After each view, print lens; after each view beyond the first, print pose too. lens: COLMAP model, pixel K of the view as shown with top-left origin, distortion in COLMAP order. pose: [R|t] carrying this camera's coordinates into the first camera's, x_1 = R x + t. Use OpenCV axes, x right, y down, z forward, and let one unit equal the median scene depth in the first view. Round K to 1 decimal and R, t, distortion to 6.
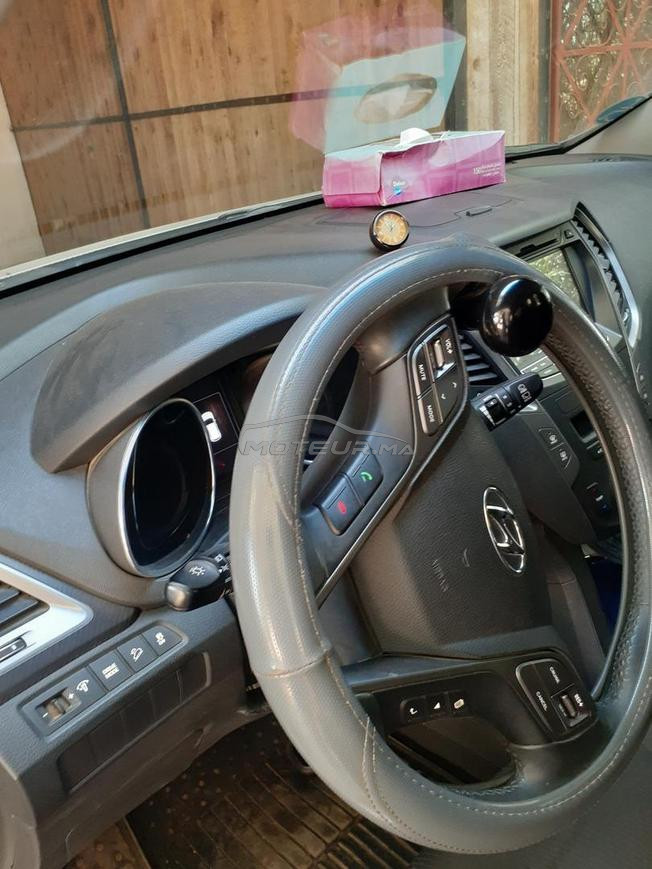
lens RADIAL K [[770.2, 0, 324.6], [0, 770.2, 438.3], [0, 0, 1]] dist [-0.007294, -0.008517]
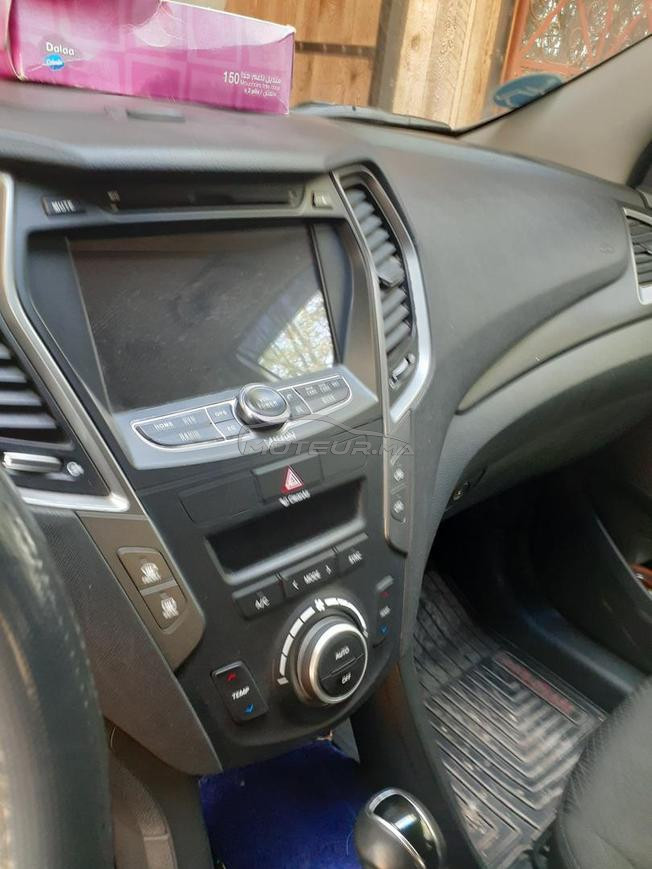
lens RADIAL K [[770.2, 0, 327.3], [0, 770.2, 430.9], [0, 0, 1]] dist [-0.007294, -0.008517]
pose [[0.973904, 0.208769, 0.089031, 0.208648], [-0.208071, 0.977963, -0.017148, -0.062698], [-0.090649, -0.001824, 0.995881, 0.297924]]
